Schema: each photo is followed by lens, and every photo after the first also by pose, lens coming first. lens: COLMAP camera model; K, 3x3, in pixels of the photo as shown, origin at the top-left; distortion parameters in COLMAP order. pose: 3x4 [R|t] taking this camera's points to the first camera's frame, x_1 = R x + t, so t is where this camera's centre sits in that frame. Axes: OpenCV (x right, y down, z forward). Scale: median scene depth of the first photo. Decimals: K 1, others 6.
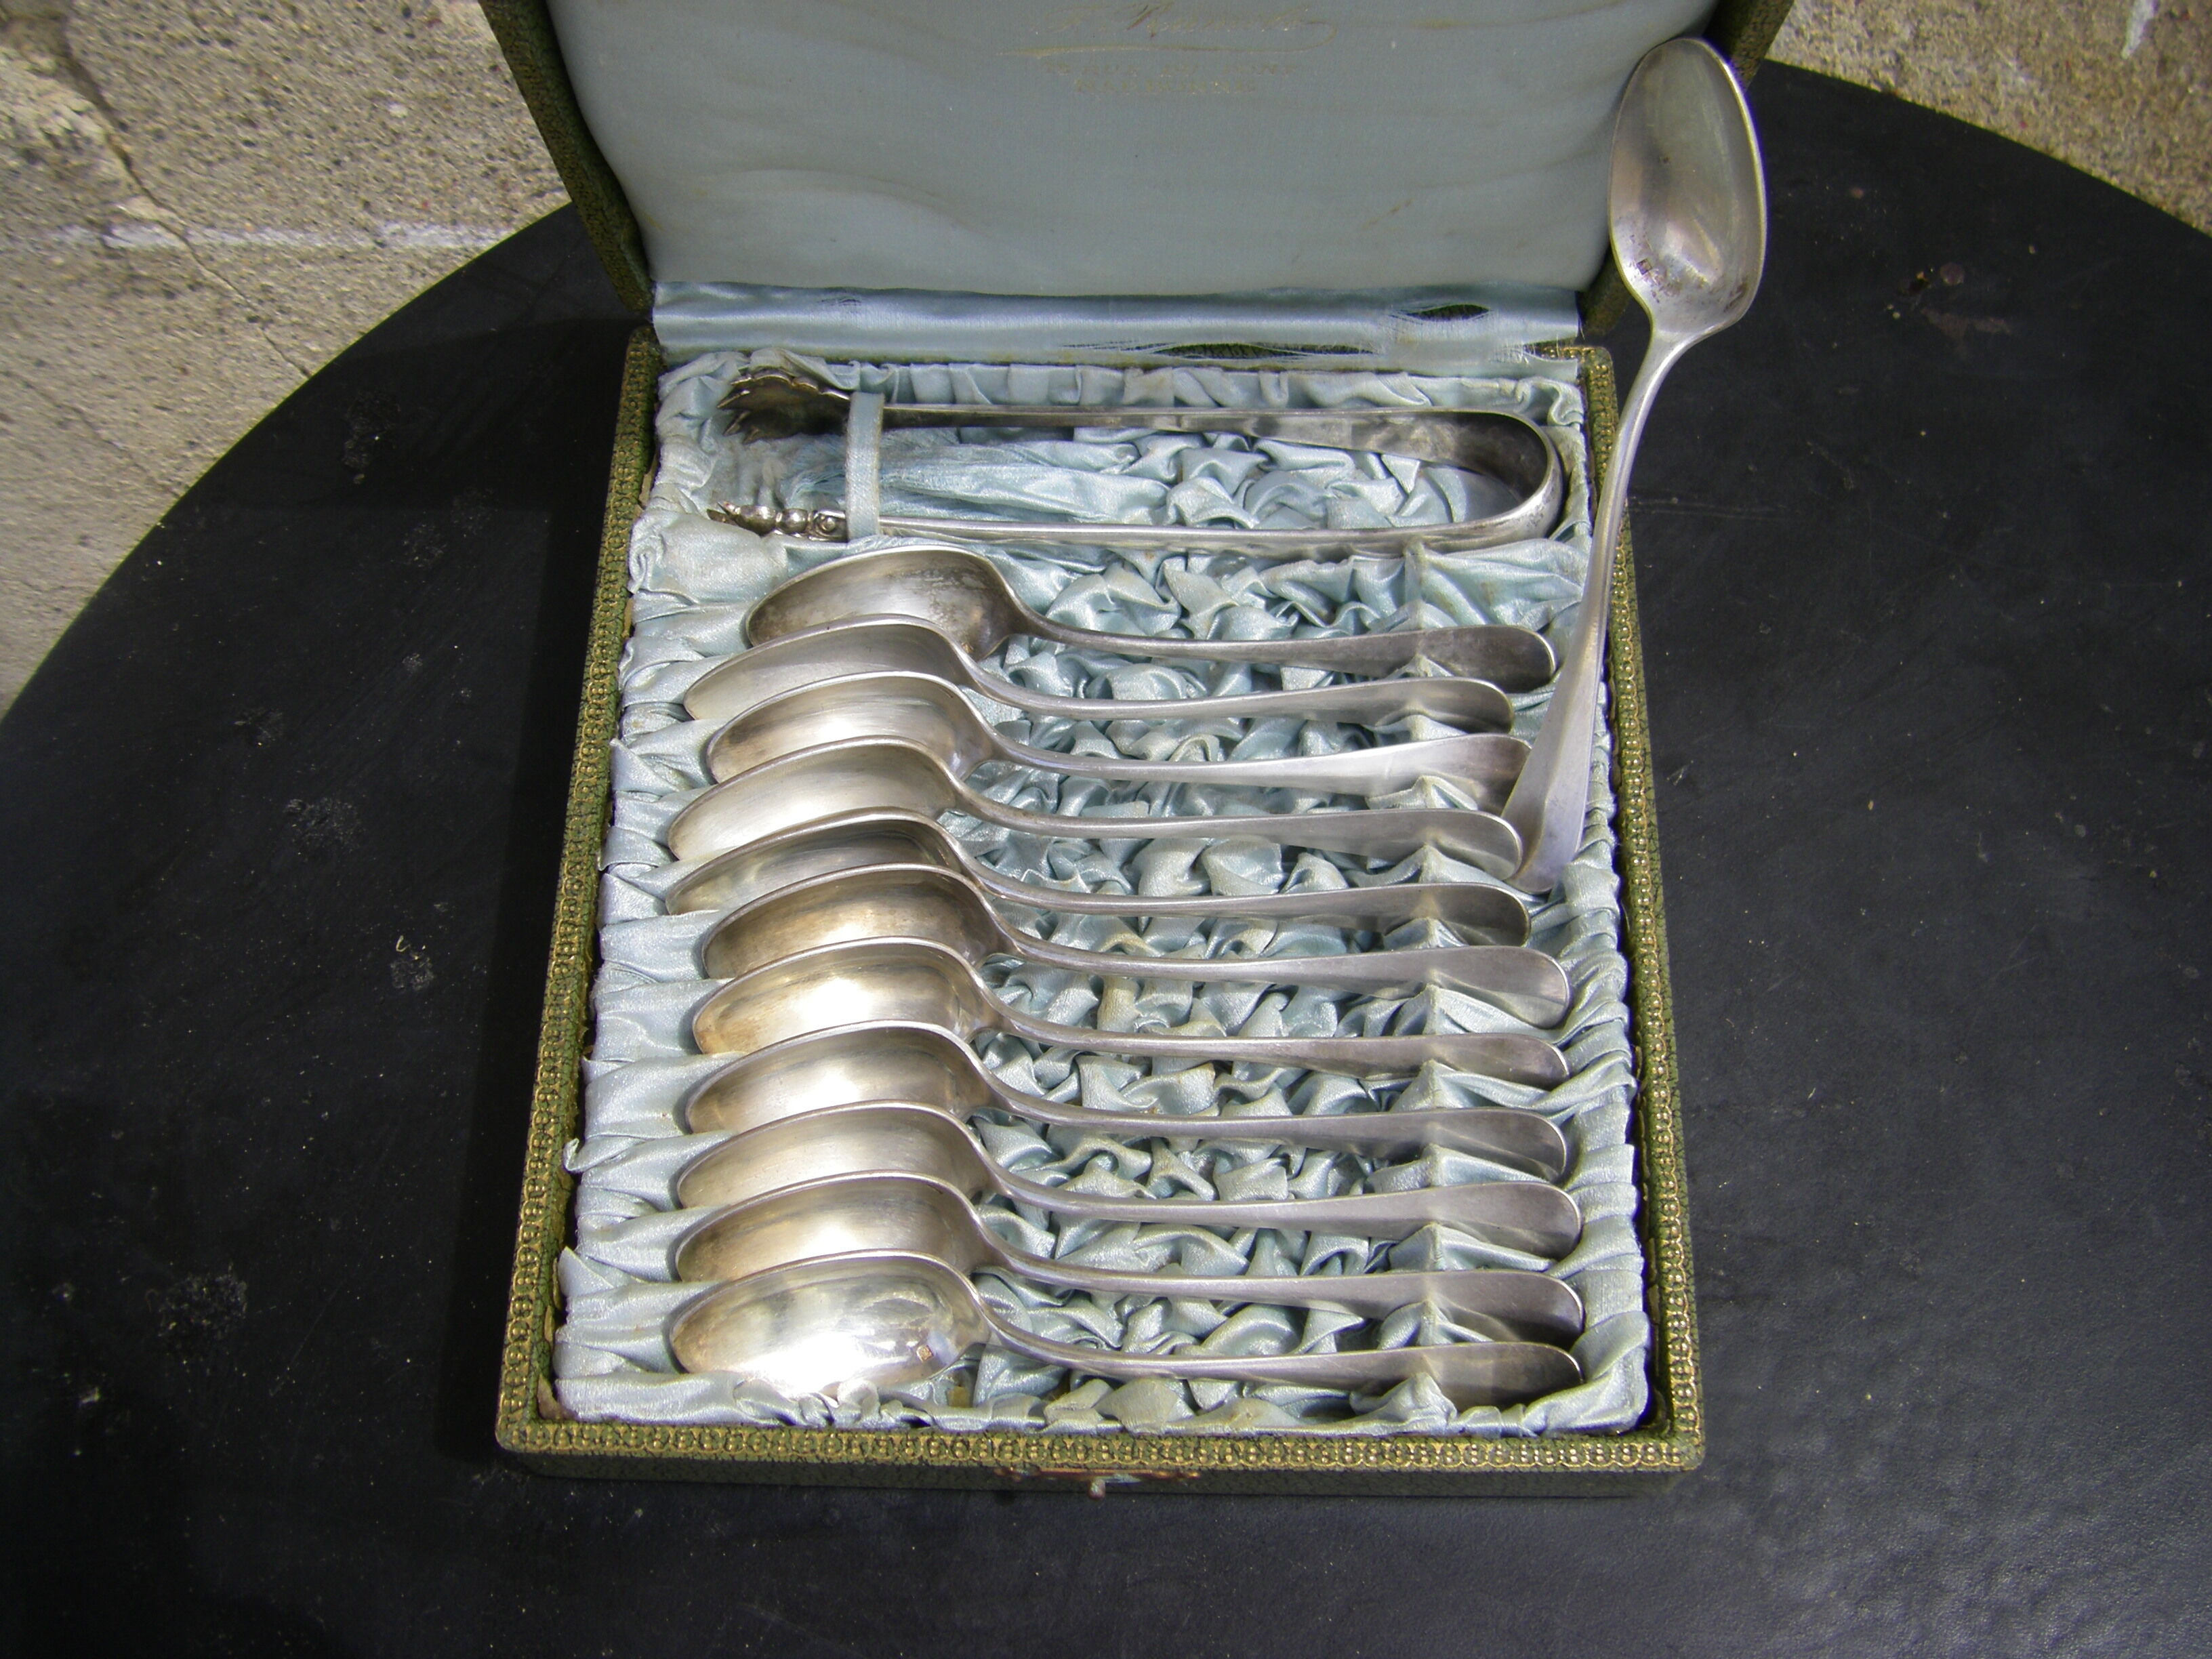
lens RADIAL K [[2554.2, 0, 1106.0], [0, 2554.2, 829.5], [0, 0, 1]] dist [-0.152143, 0.108958]
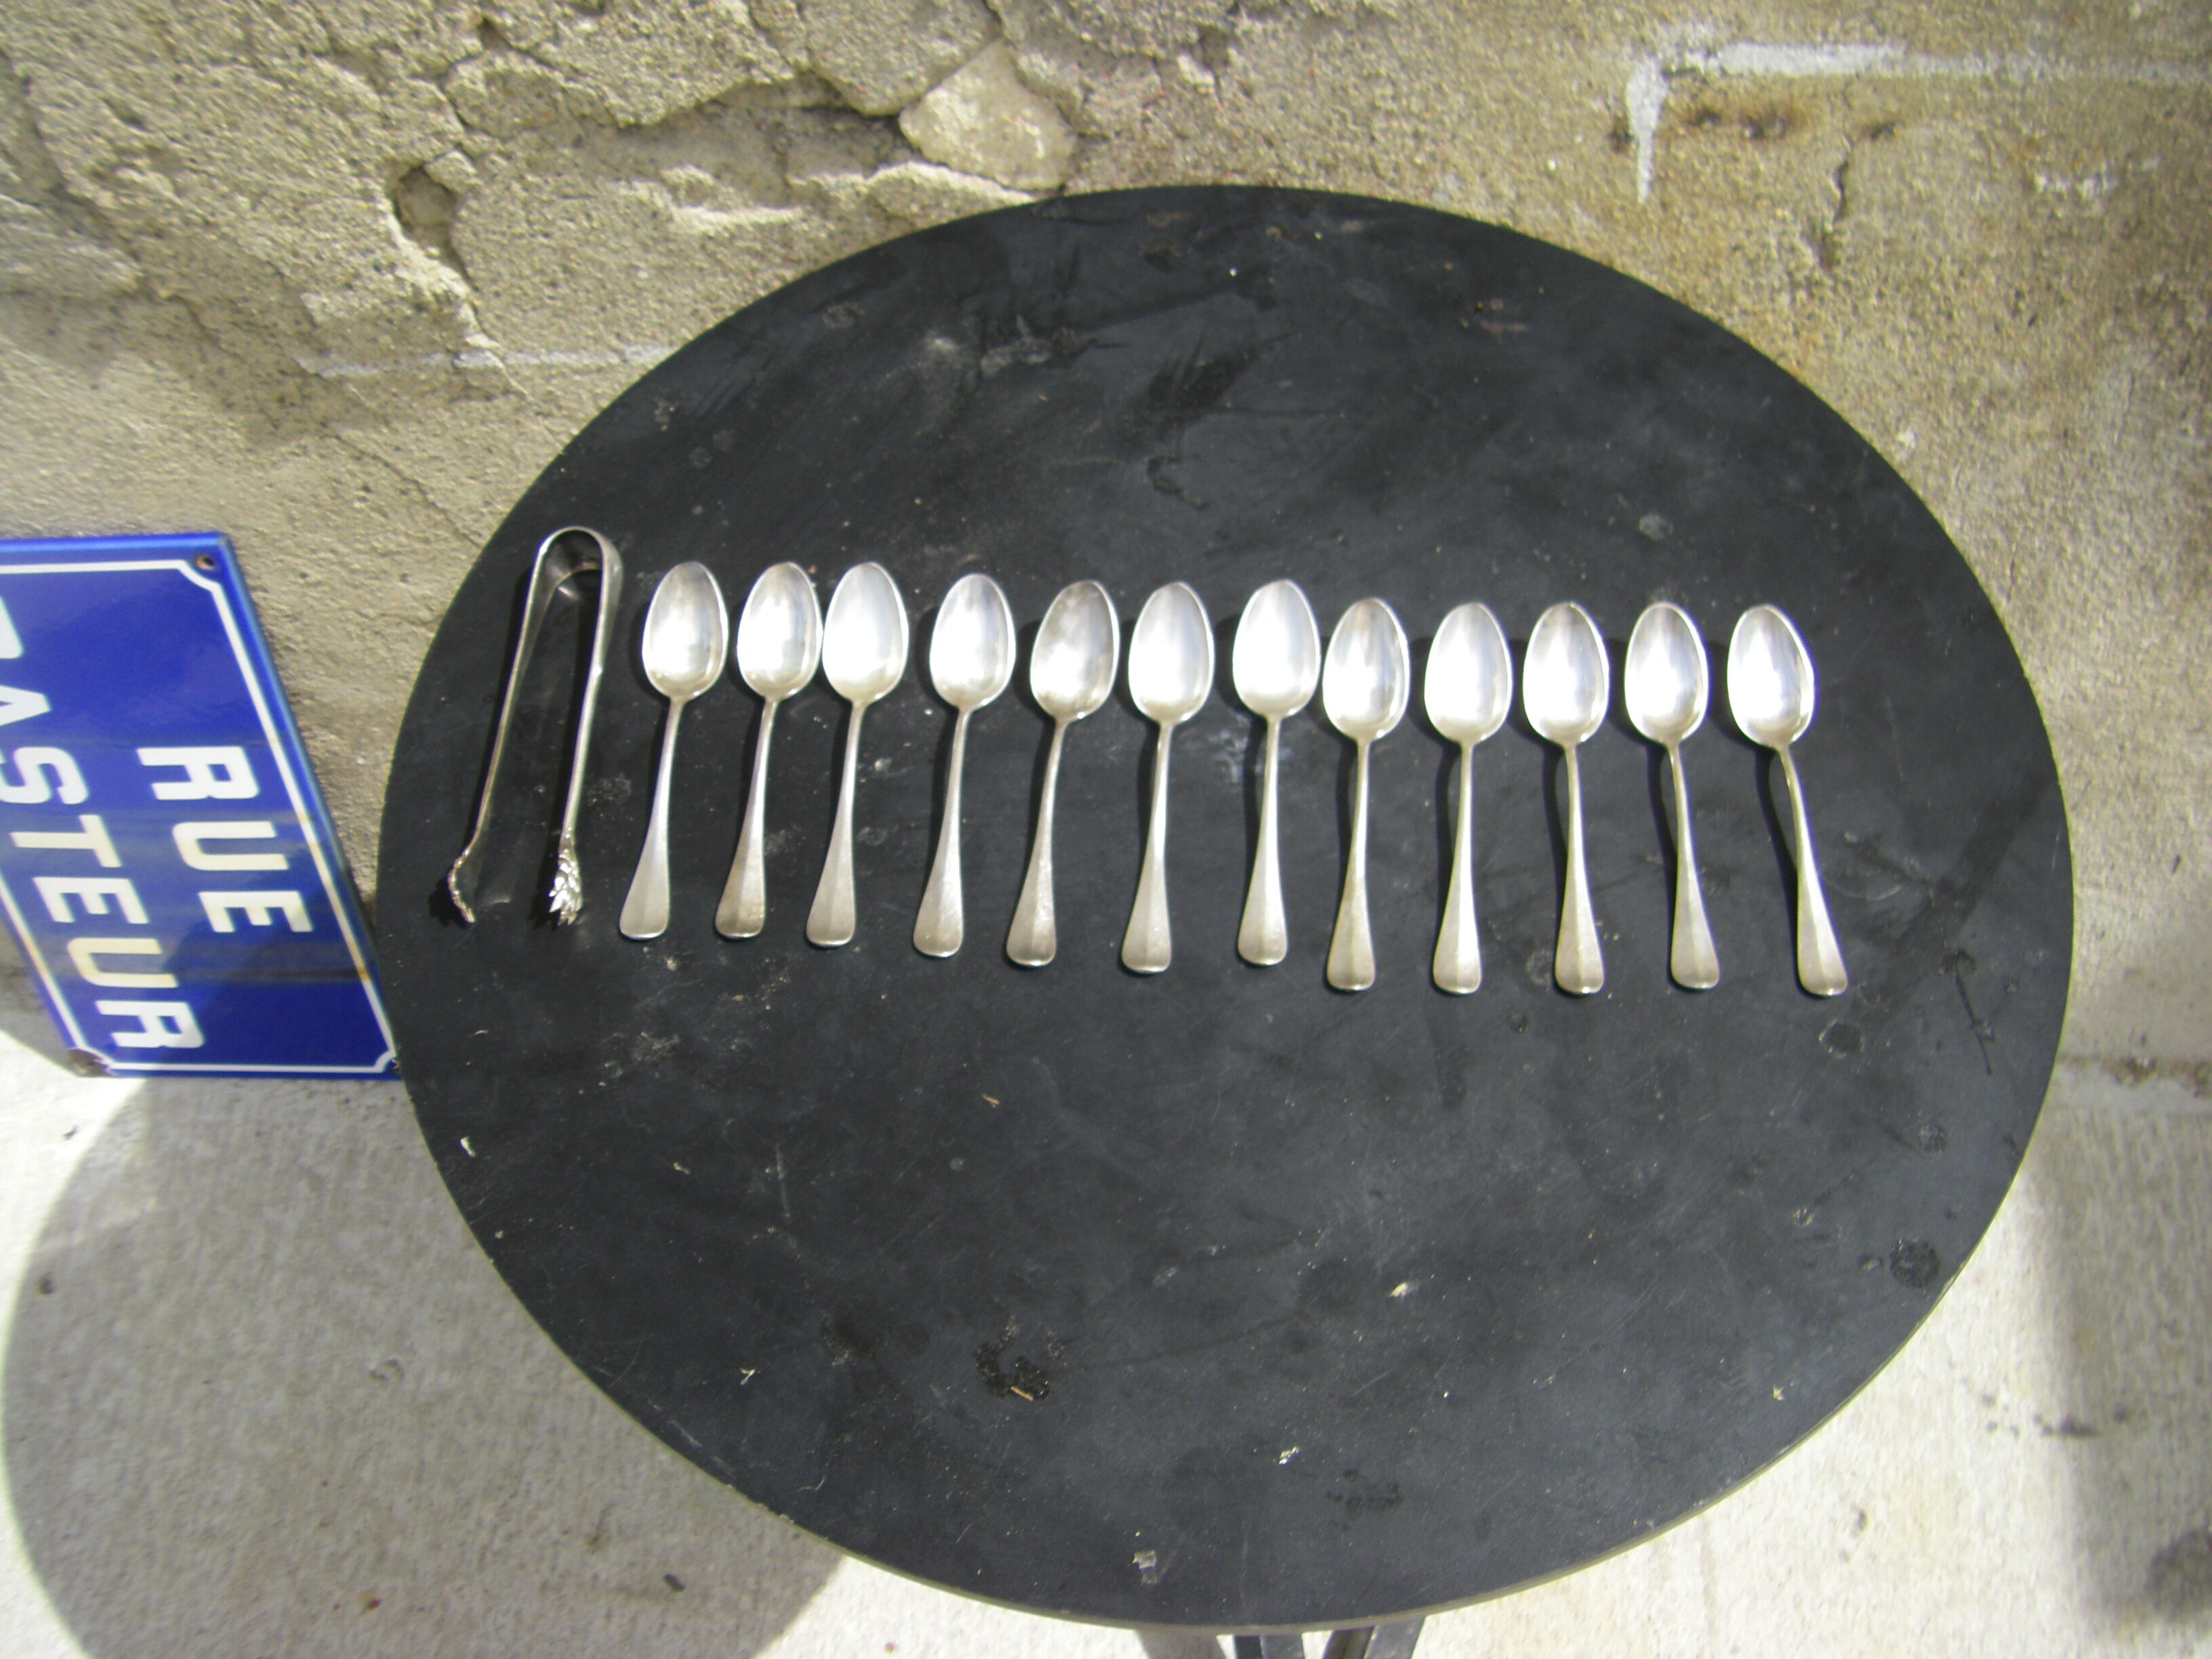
lens RADIAL K [[2554.2, 0, 1106.0], [0, 2554.2, 829.5], [0, 0, 1]] dist [-0.152143, 0.108958]
pose [[0.999481, -0.031522, -0.006645, 0.030333], [0.030557, 0.992982, -0.114249, 0.285129], [0.010200, 0.113987, 0.993430, -0.642900]]
